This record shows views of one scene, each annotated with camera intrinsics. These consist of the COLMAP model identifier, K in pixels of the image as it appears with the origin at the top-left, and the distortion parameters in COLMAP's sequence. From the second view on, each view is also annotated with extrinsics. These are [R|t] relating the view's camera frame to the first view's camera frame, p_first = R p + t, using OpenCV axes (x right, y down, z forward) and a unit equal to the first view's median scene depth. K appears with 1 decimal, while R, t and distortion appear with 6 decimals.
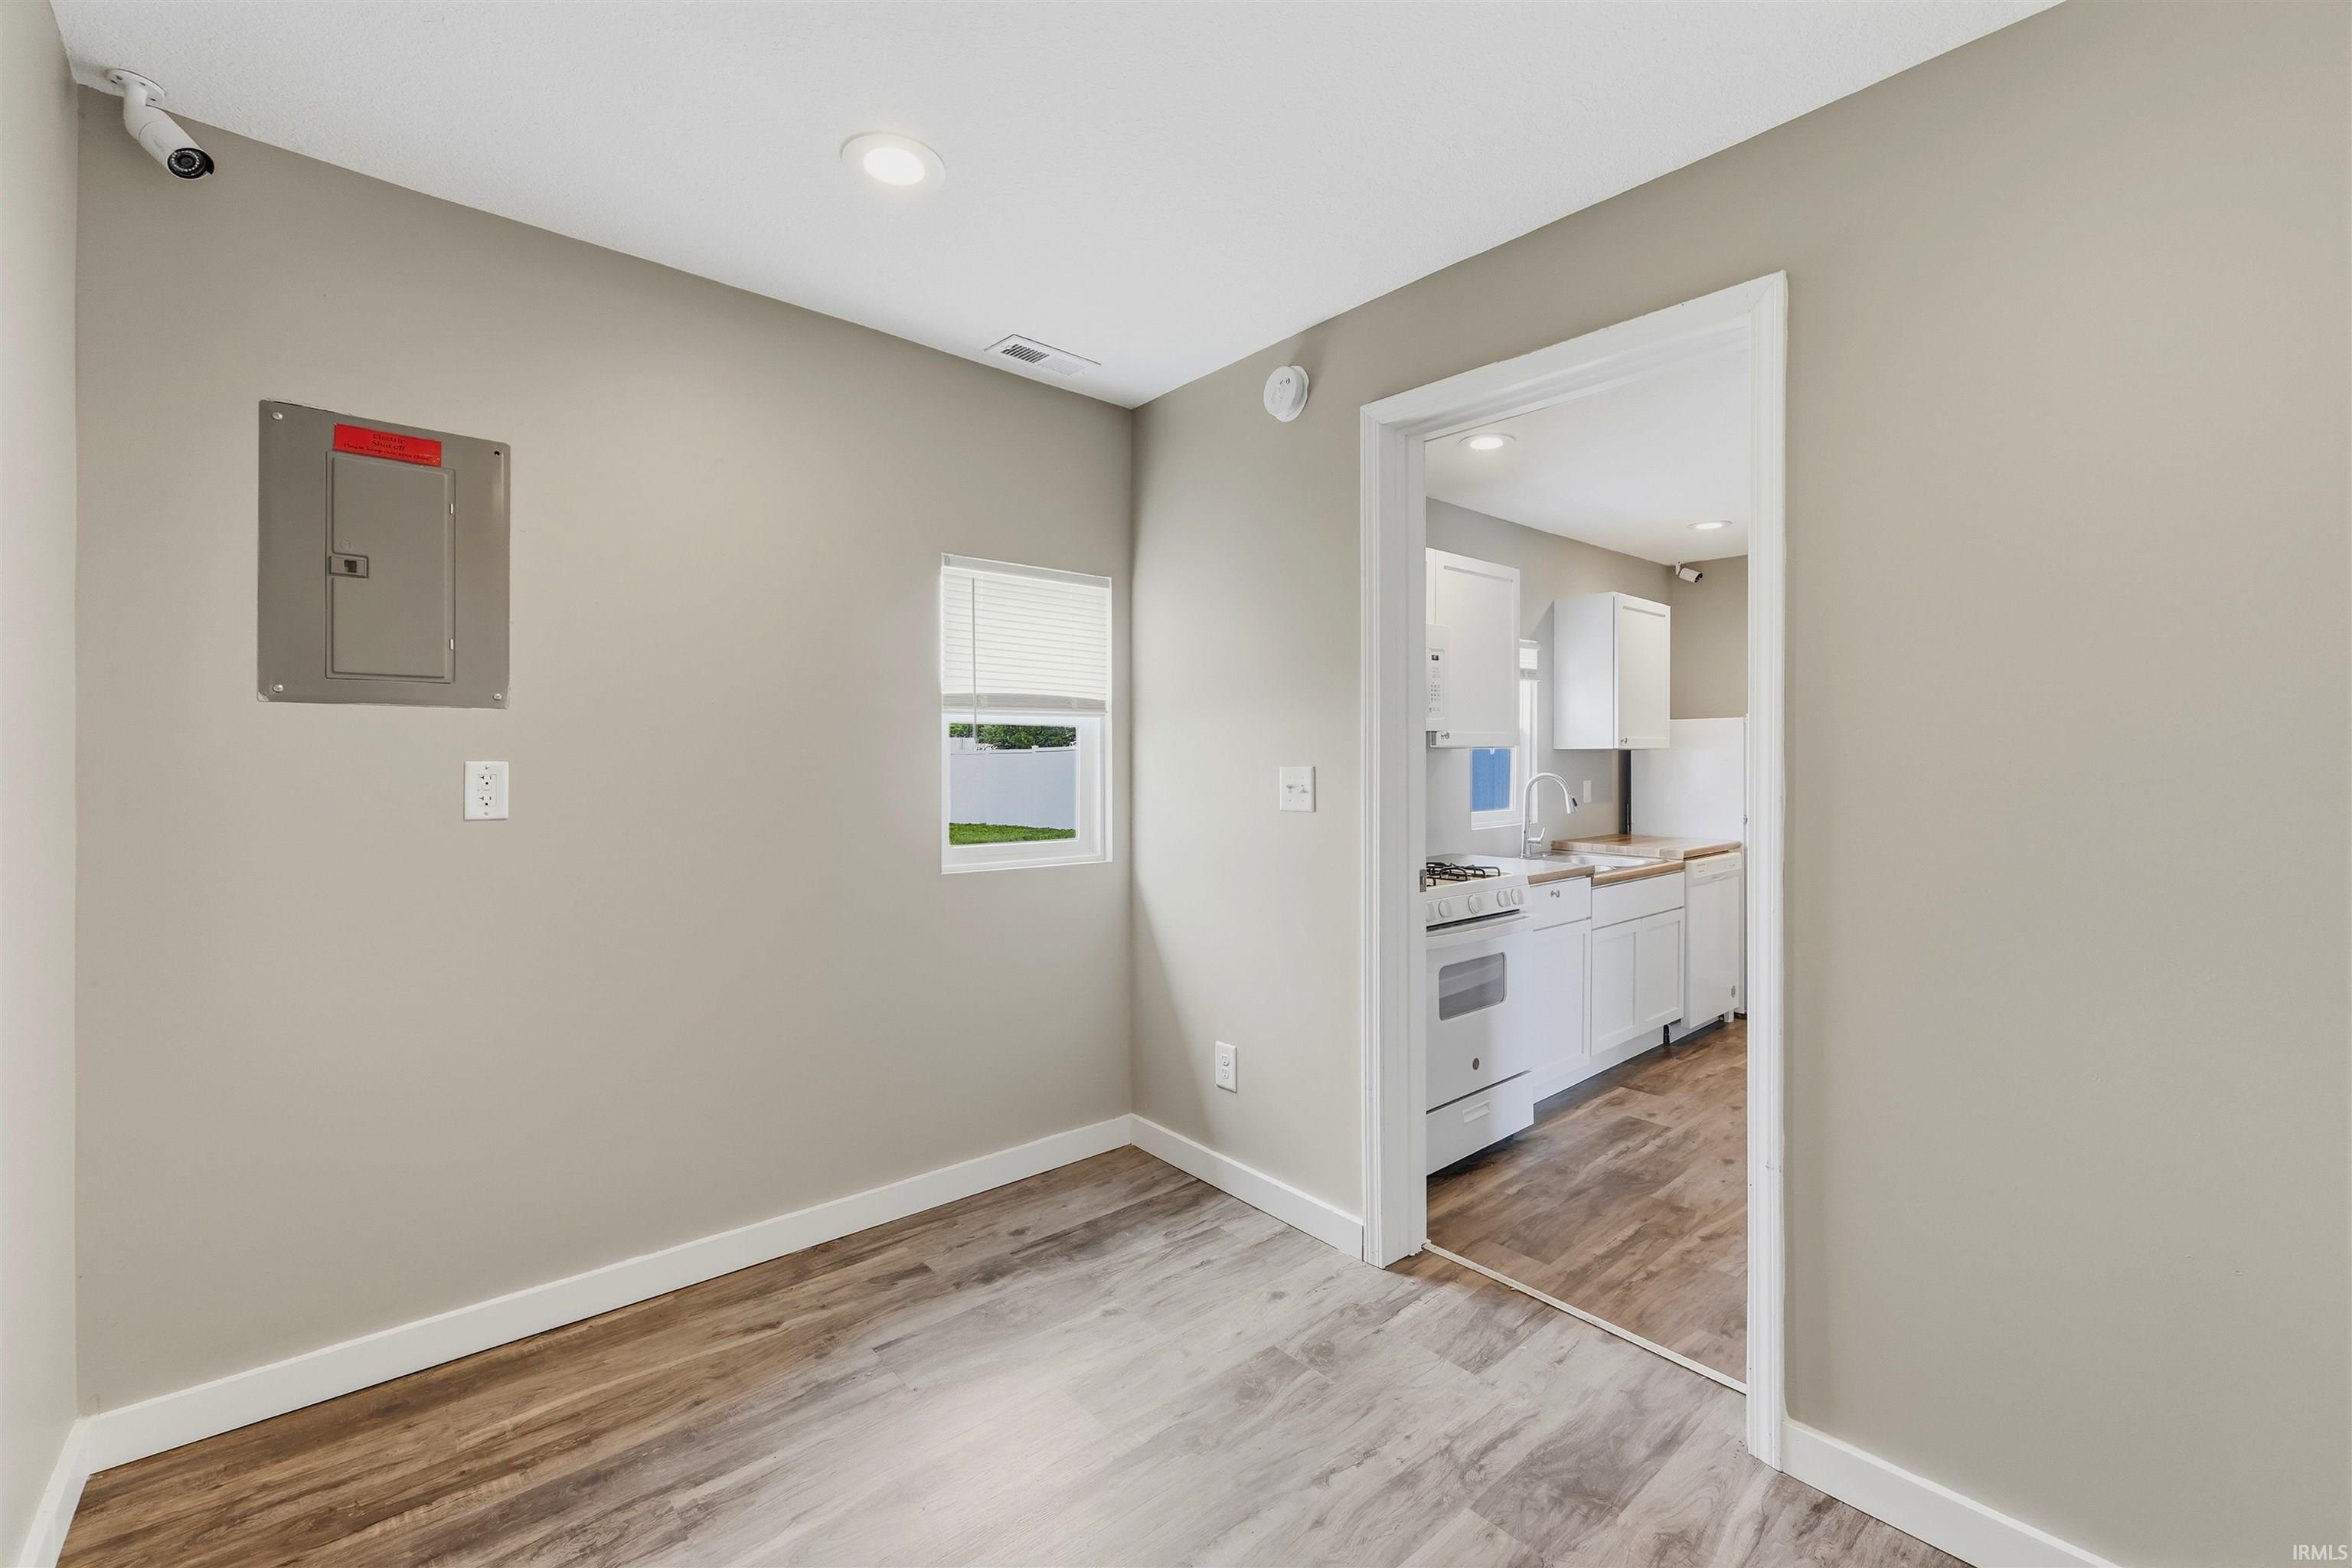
lens RADIAL K [[984.6, 0, 1188.4], [0, 984.6, 759.2], [0, 0, 1]] dist [0.001802, 0.000252]
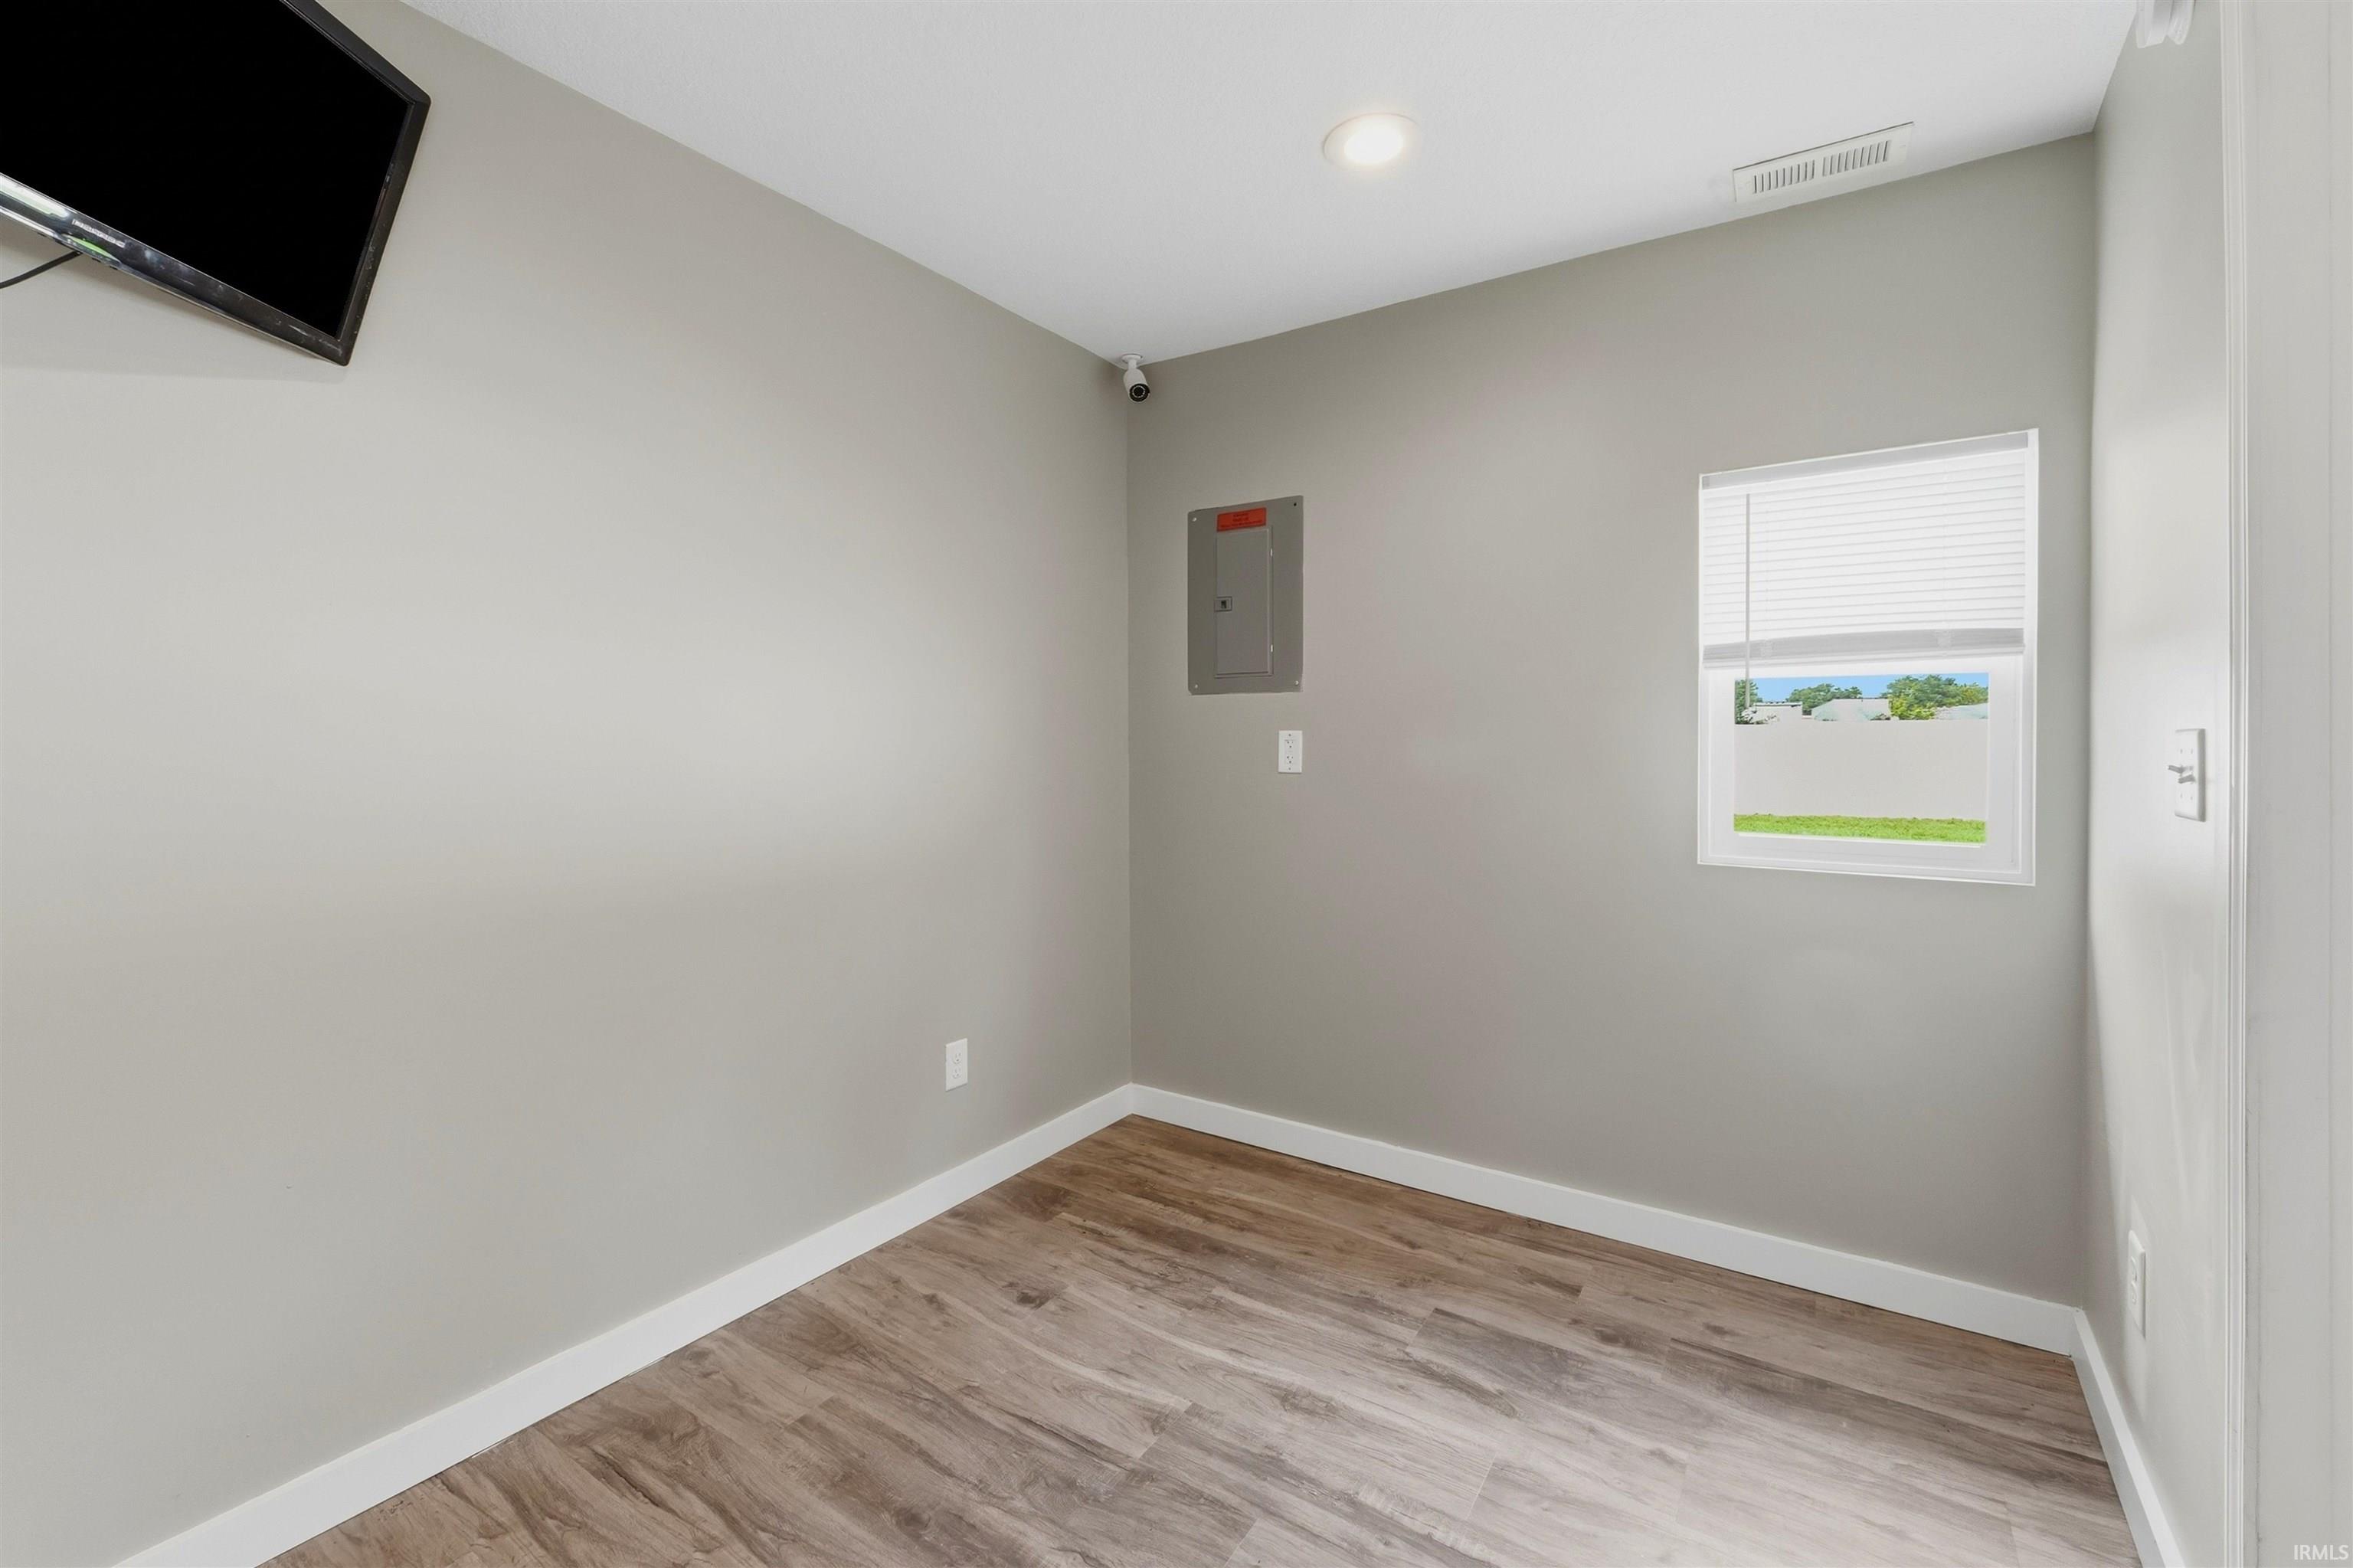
lens RADIAL K [[995.7, 0, 1170.6], [0, 995.7, 749.4], [0, 0, 1]] dist [-0.000137, 0.000437]
pose [[0.263650, 0.008289, -0.964583, 0.518579], [0.003374, 0.999949, 0.009515, 0.012934], [0.964613, -0.005763, 0.263608, 0.416100]]
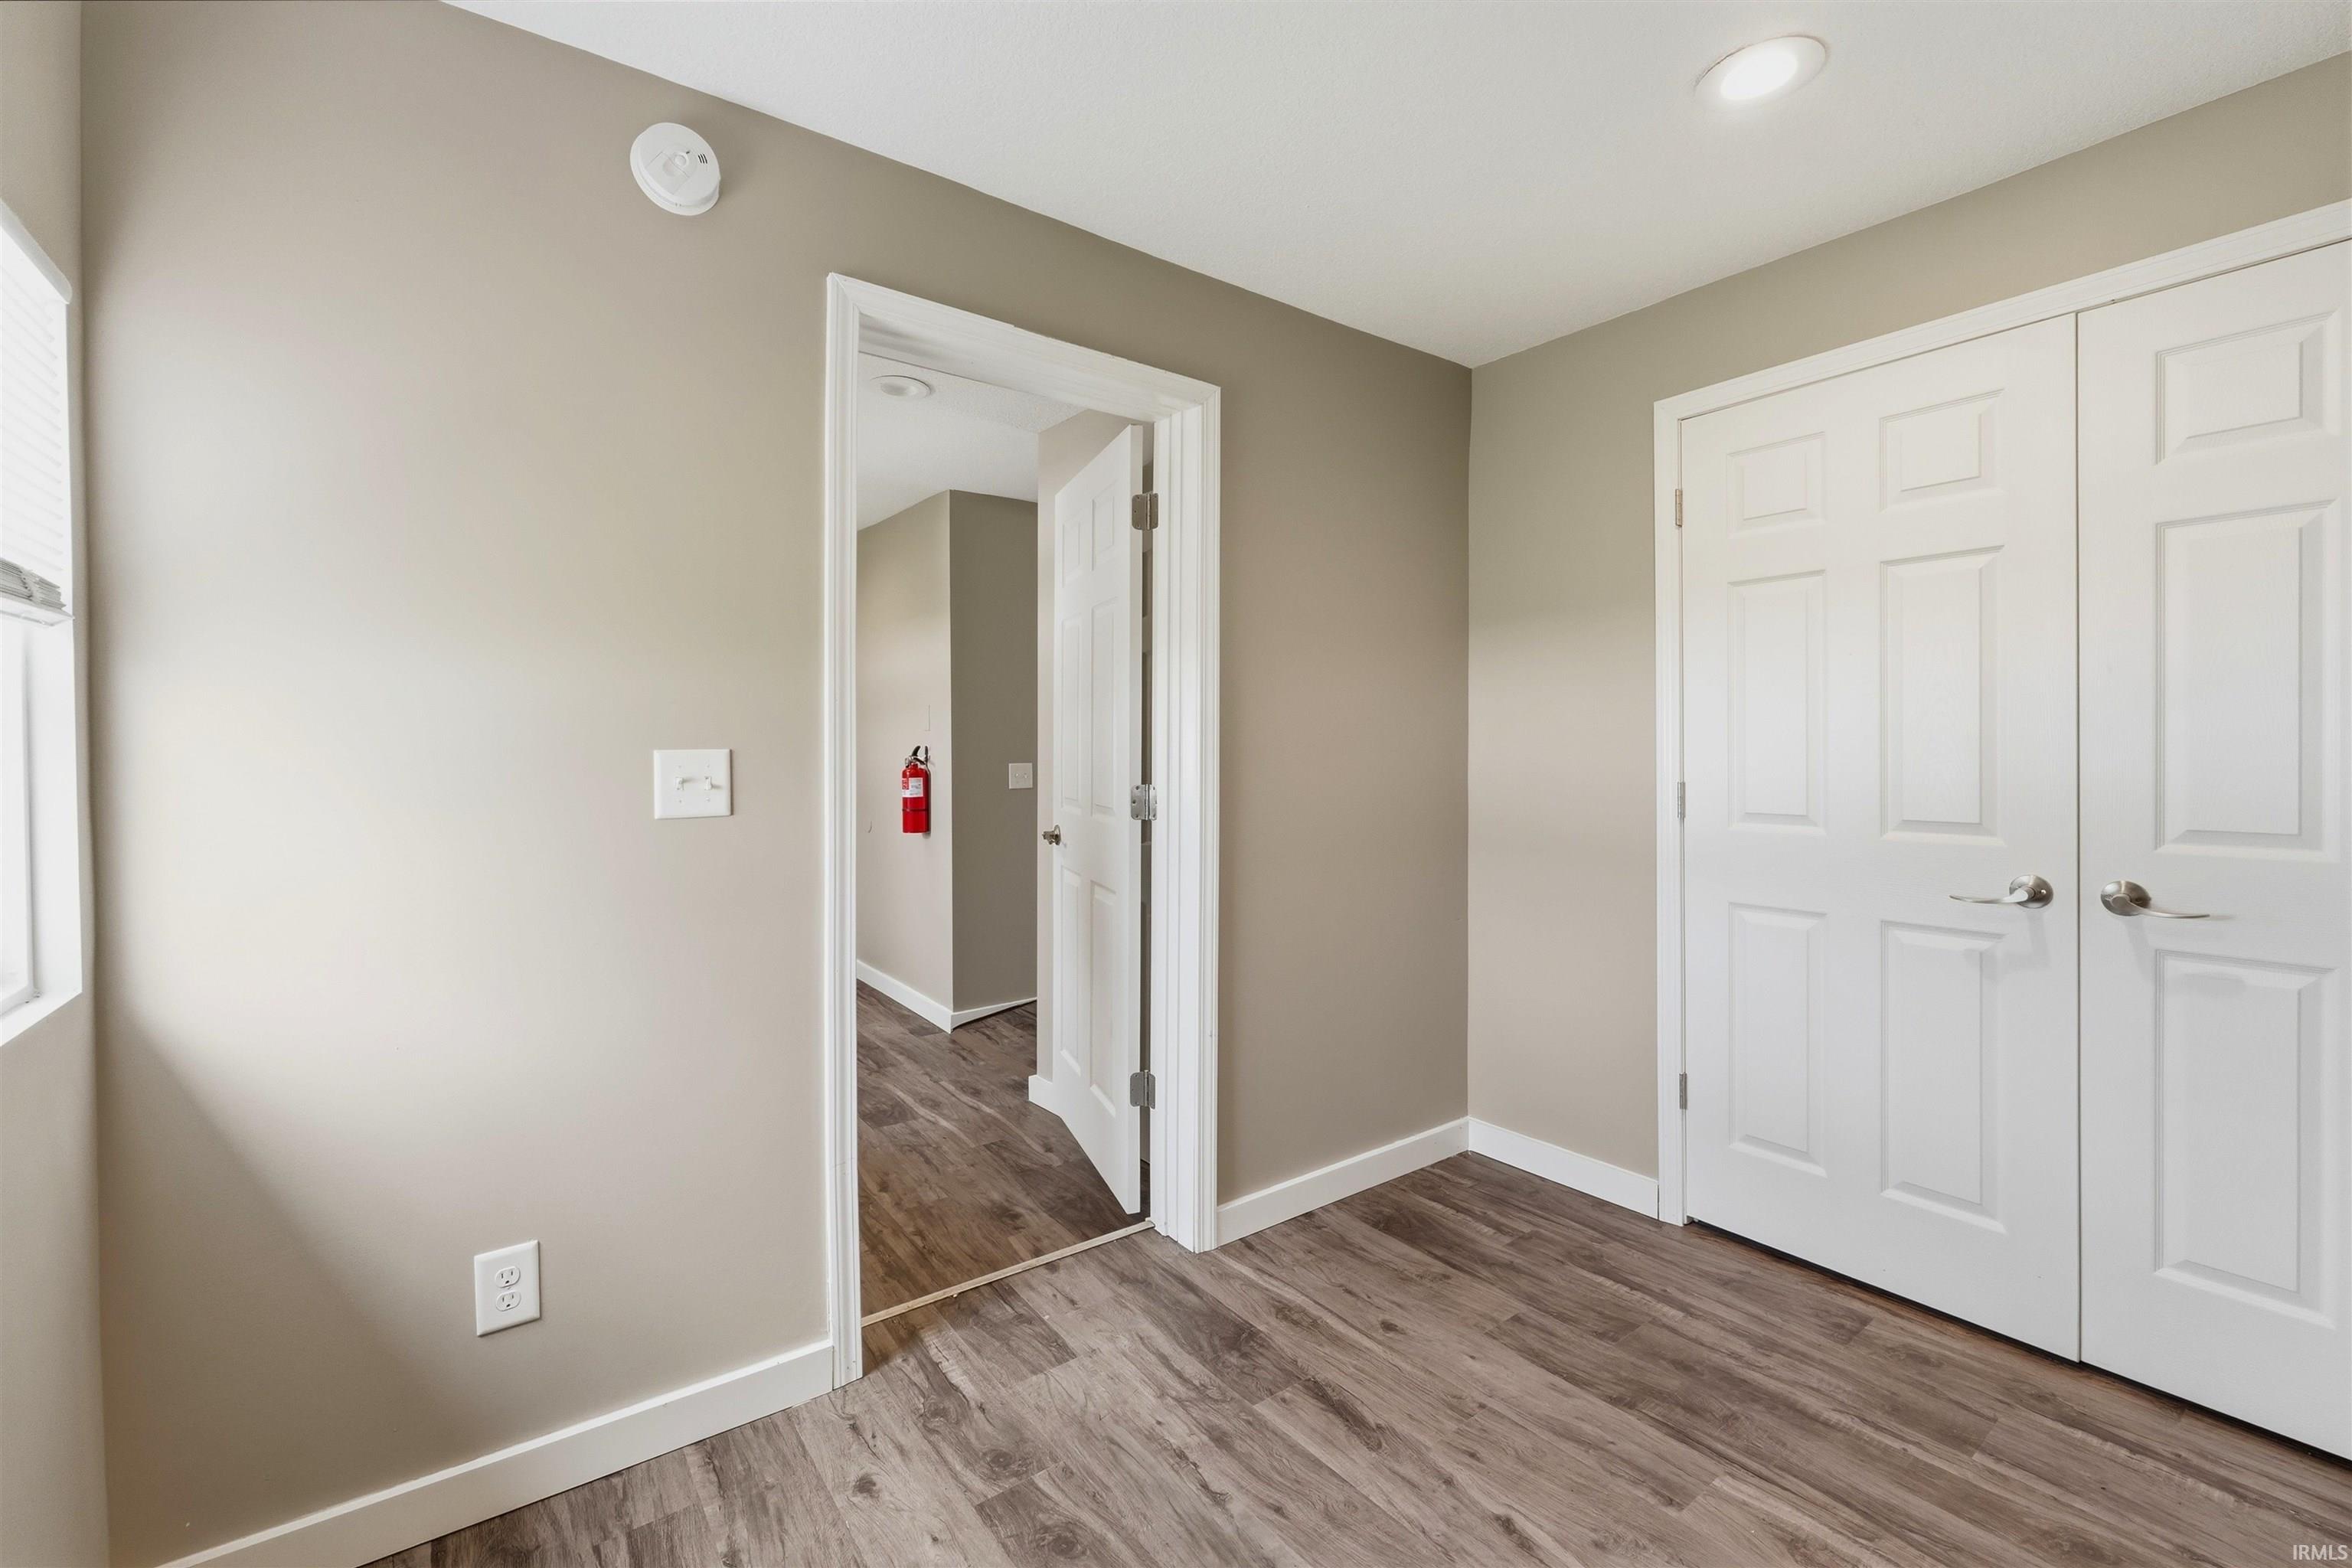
lens RADIAL K [[975.6, 0, 1168.7], [0, 975.6, 754.6], [0, 0, 1]] dist [-0.000389, 0.000127]
pose [[0.090146, -0.011054, 0.995867, -0.578798], [0.001226, 0.999939, 0.010989, 0.004277], [-0.995928, 0.000230, 0.090154, 0.700661]]
